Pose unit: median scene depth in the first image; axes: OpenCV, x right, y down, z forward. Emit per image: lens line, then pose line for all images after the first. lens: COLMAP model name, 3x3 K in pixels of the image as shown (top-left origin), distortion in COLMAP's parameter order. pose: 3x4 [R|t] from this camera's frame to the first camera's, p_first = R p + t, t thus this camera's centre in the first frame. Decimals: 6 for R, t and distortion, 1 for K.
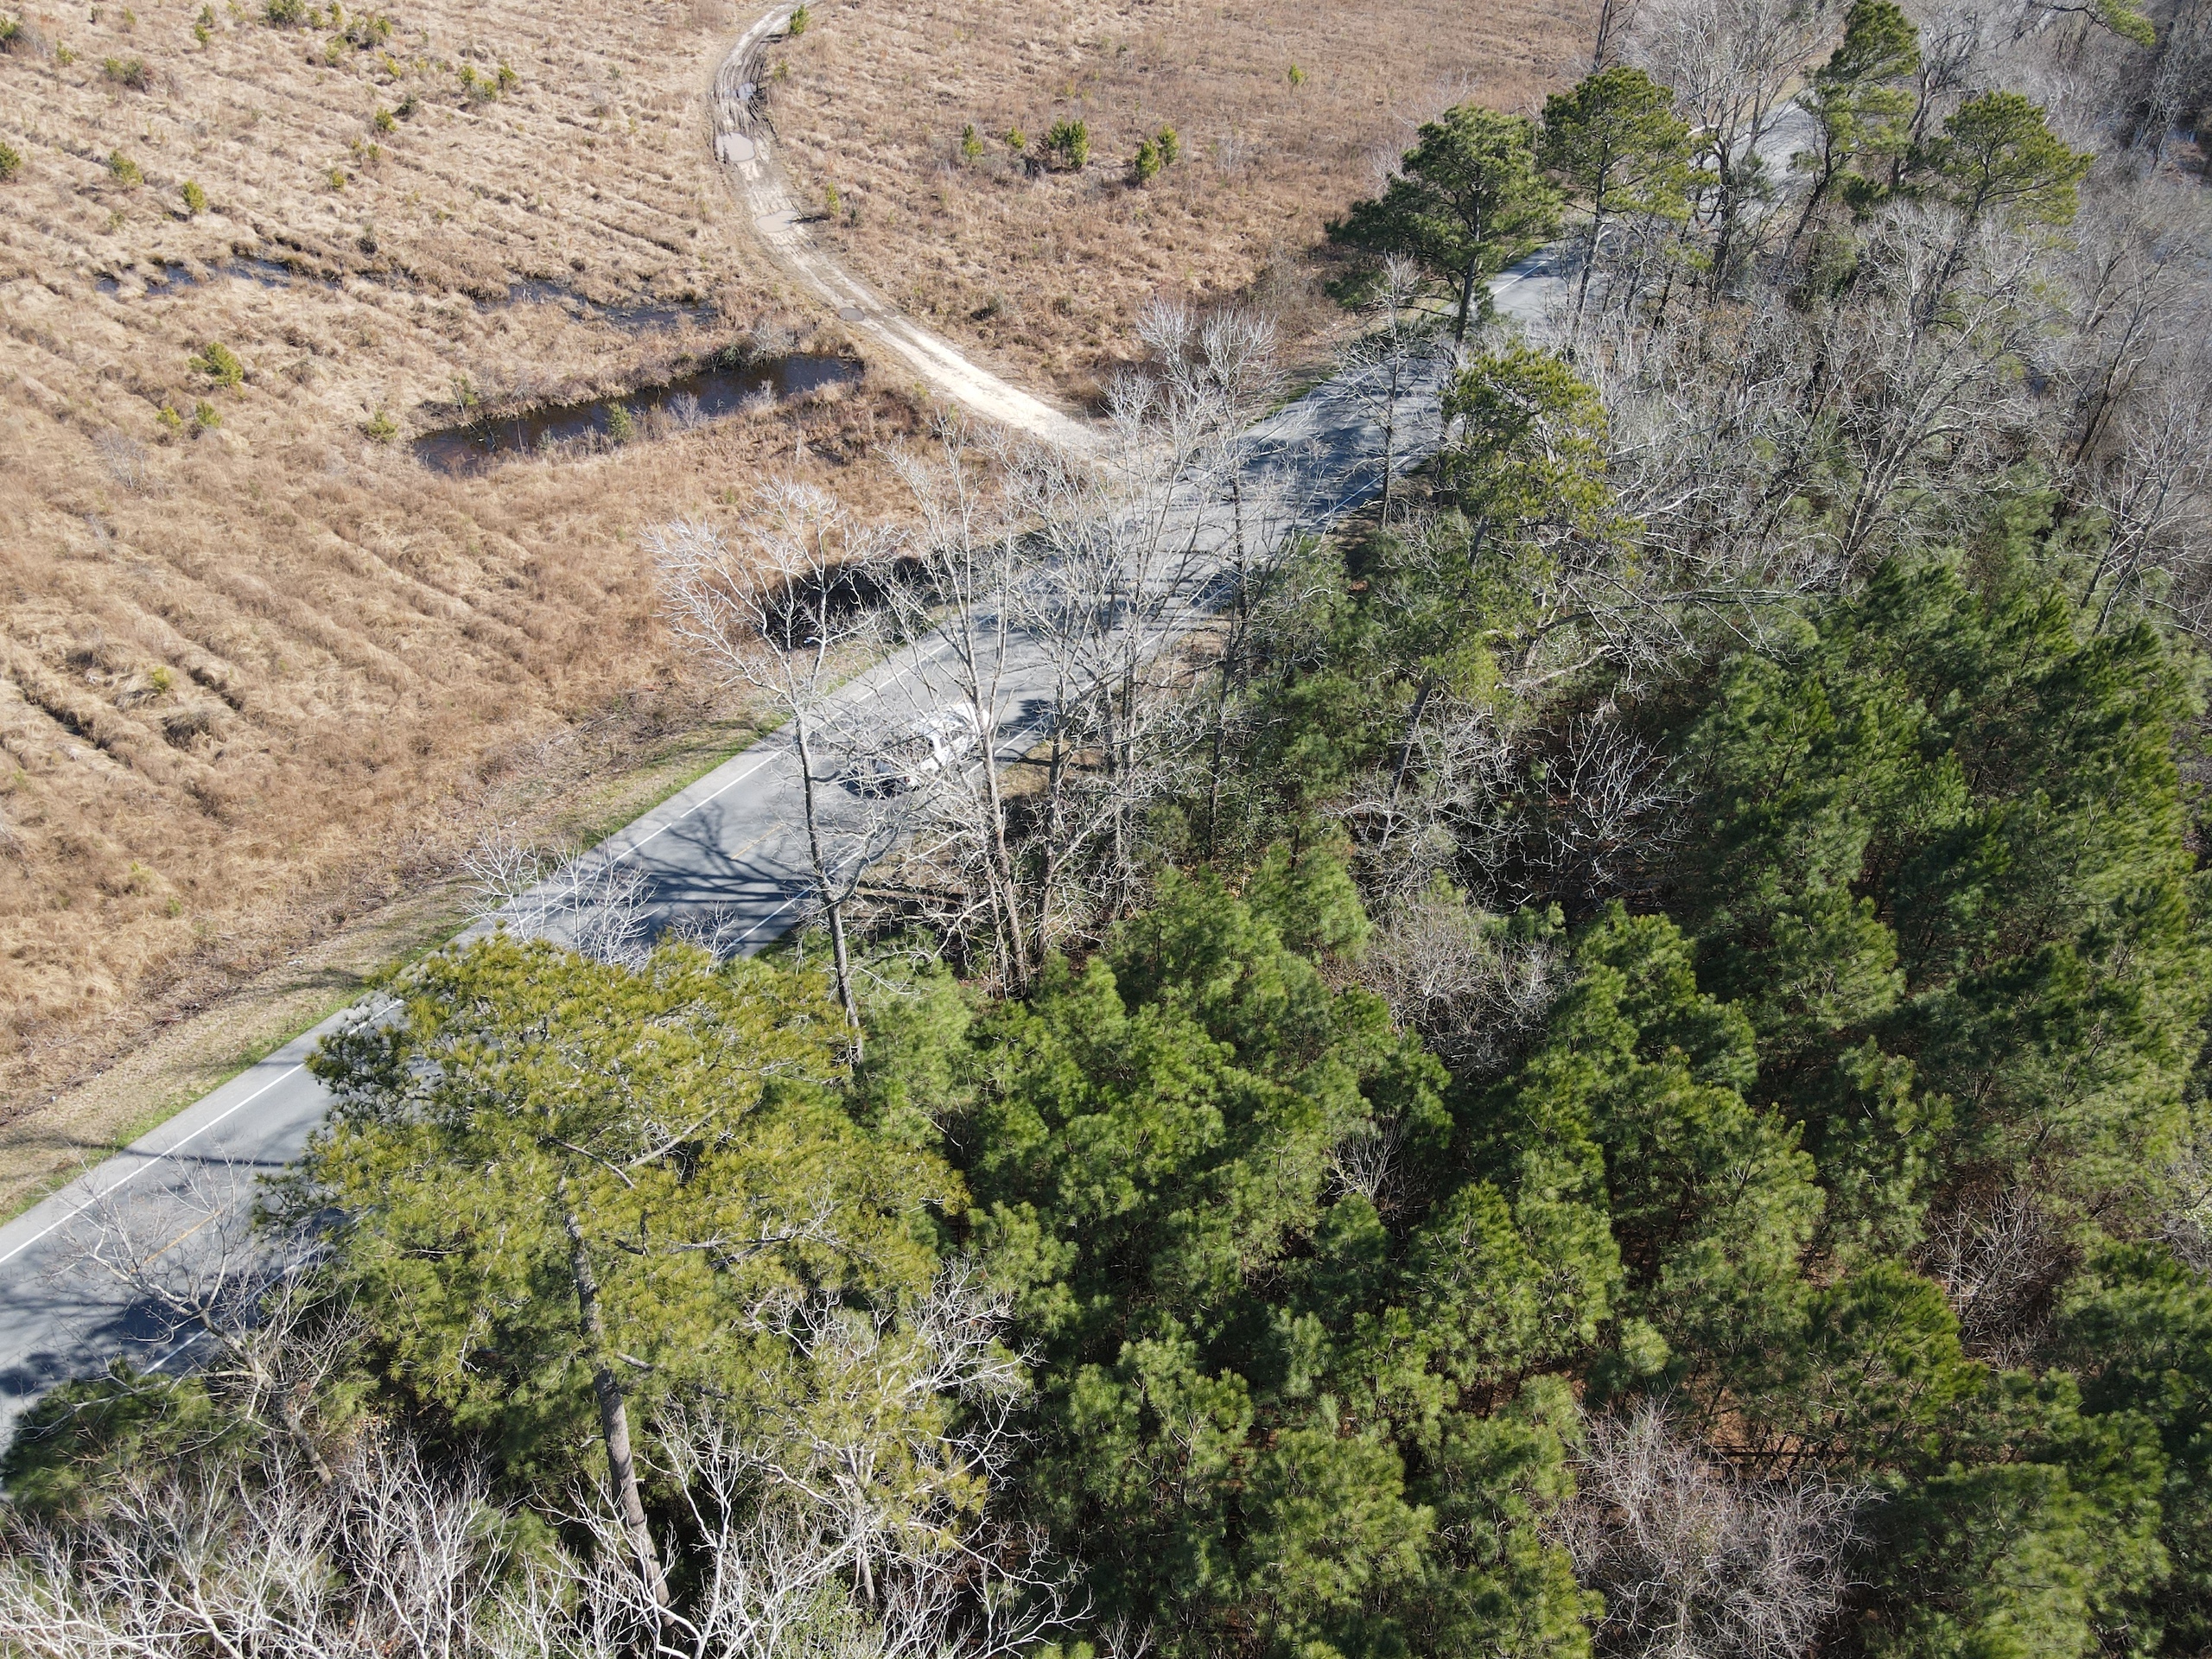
lens RADIAL K [[1618.9, 0, 1087.0], [0, 1618.9, 826.9], [0, 0, 1]] dist [0.001237, 0.016487]
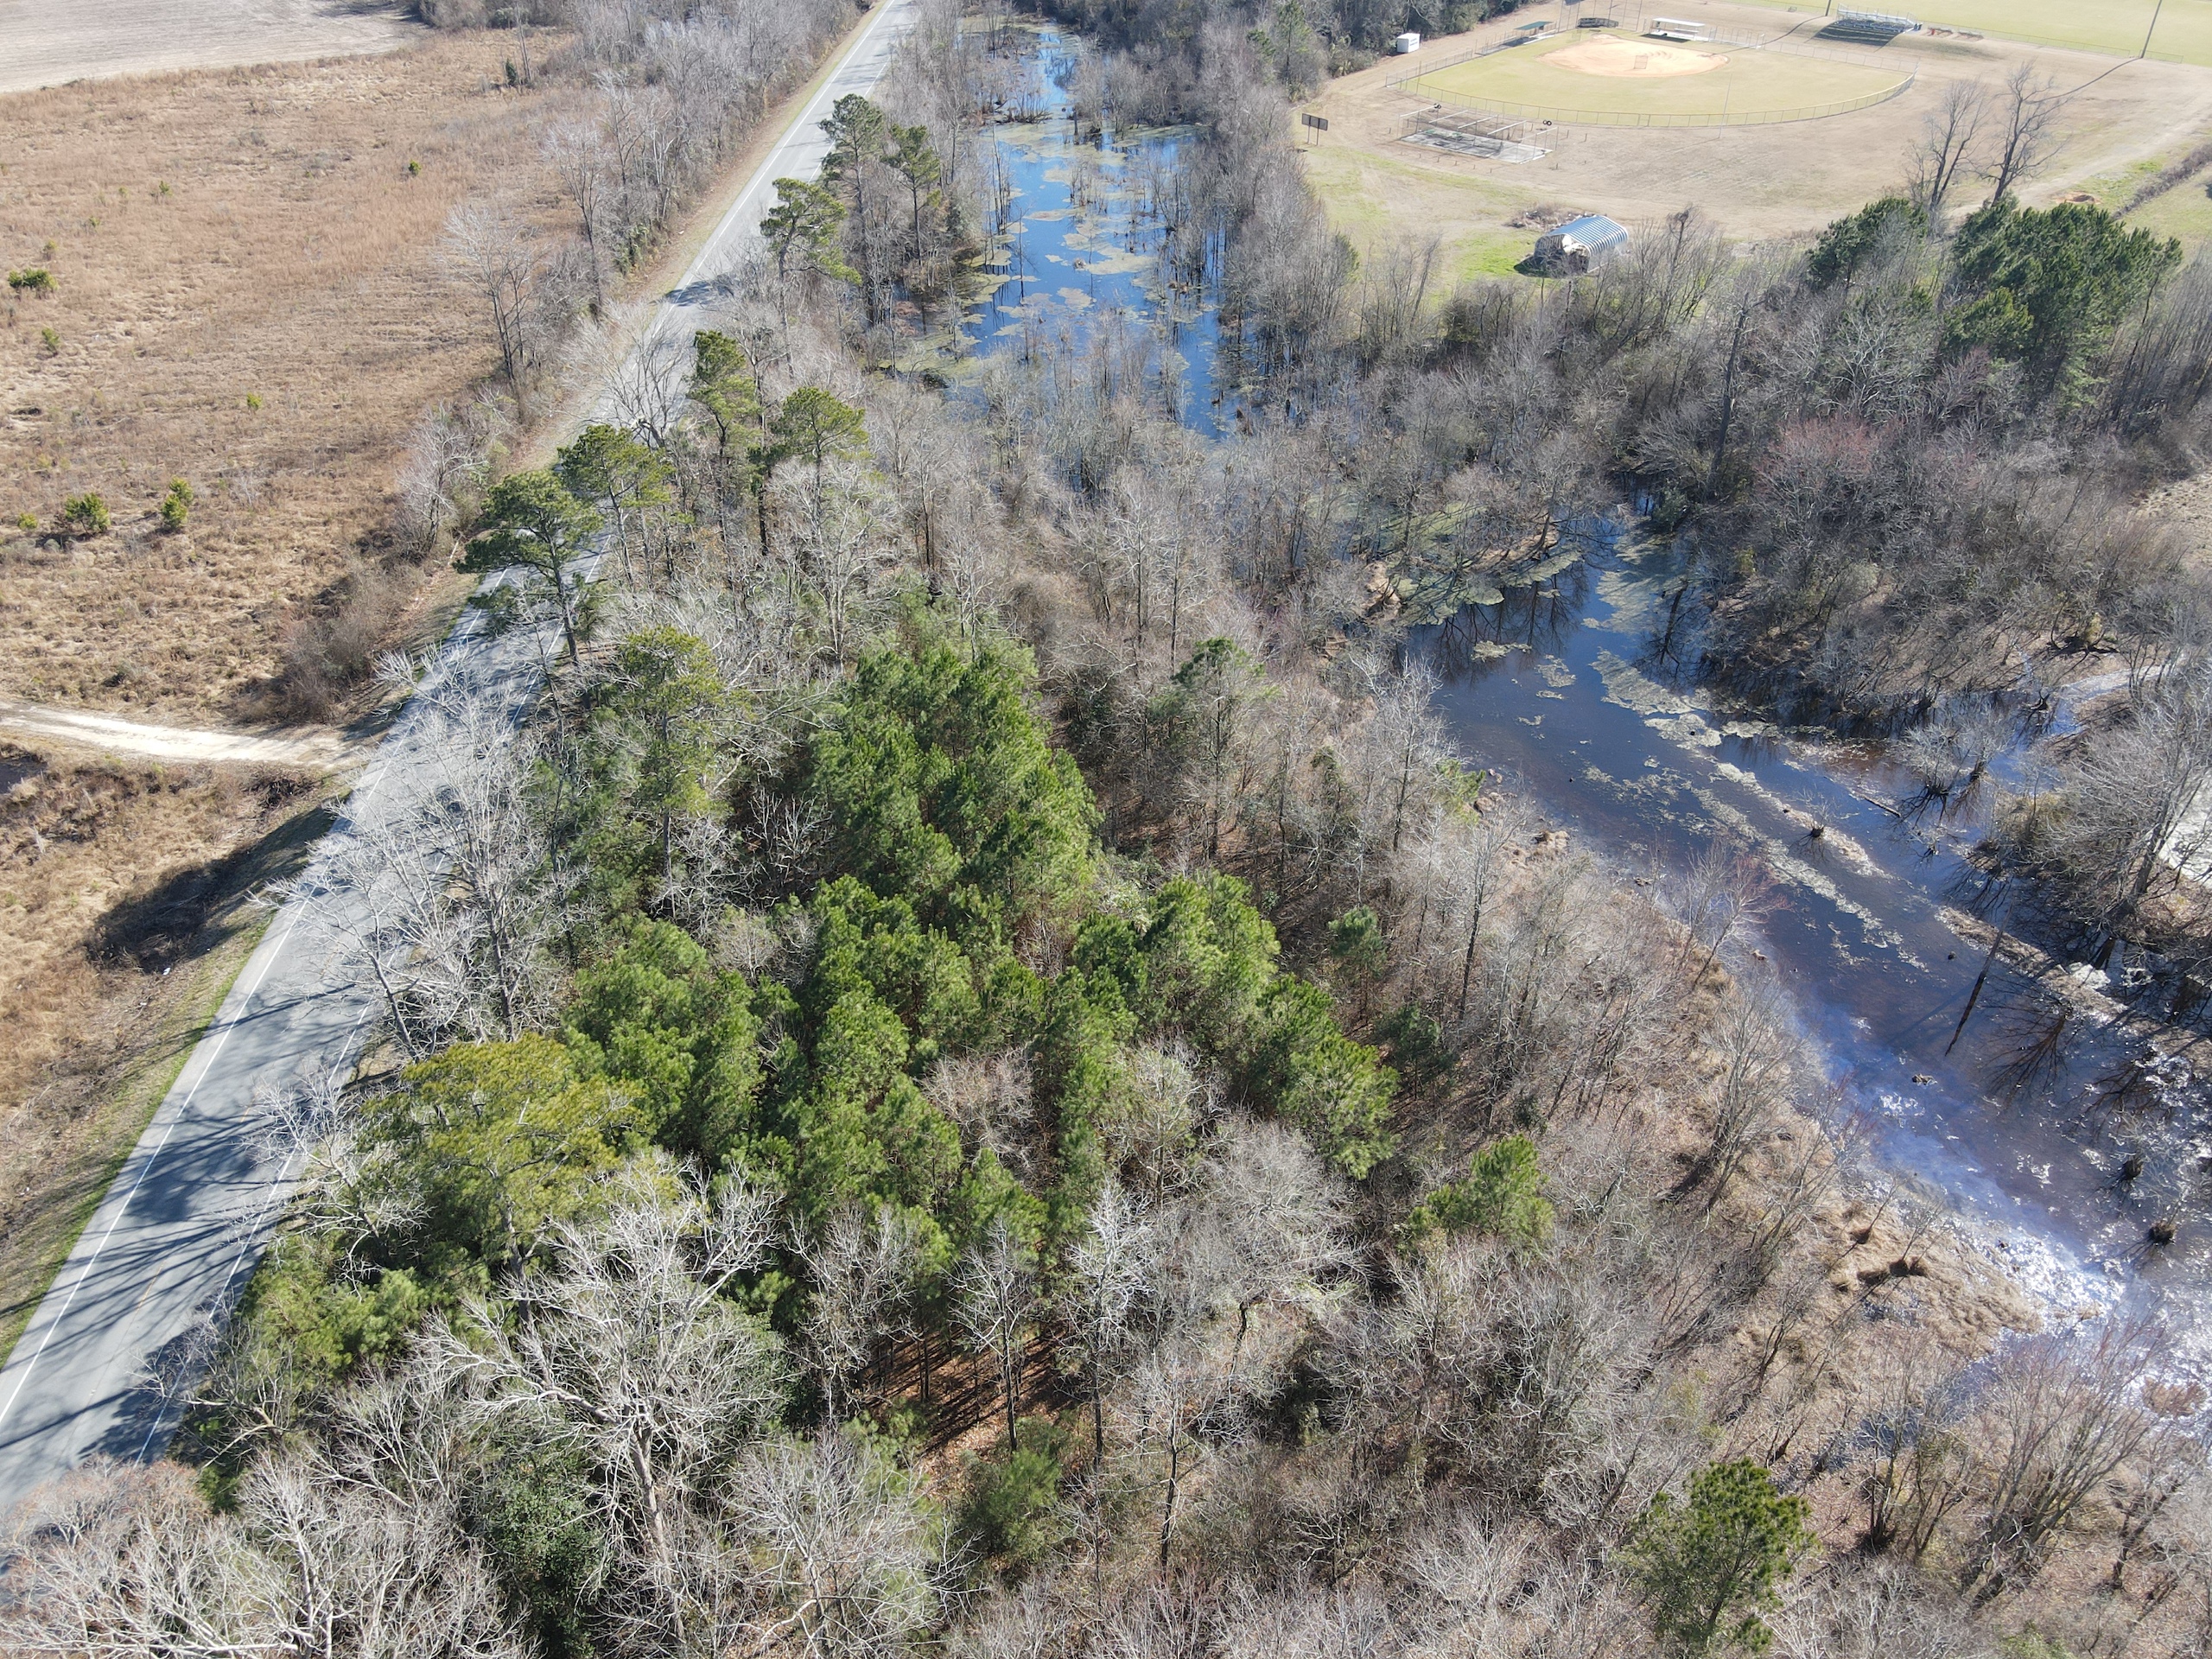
lens RADIAL K [[1618.9, 0, 1121.1], [0, 1618.9, 826.6], [0, 0, 1]] dist [0.001237, 0.016487]
pose [[0.763449, -0.378883, 0.523062, -0.357731], [0.411183, 0.909657, 0.058764, 0.023608], [-0.498071, 0.170211, 0.850266, -0.764304]]
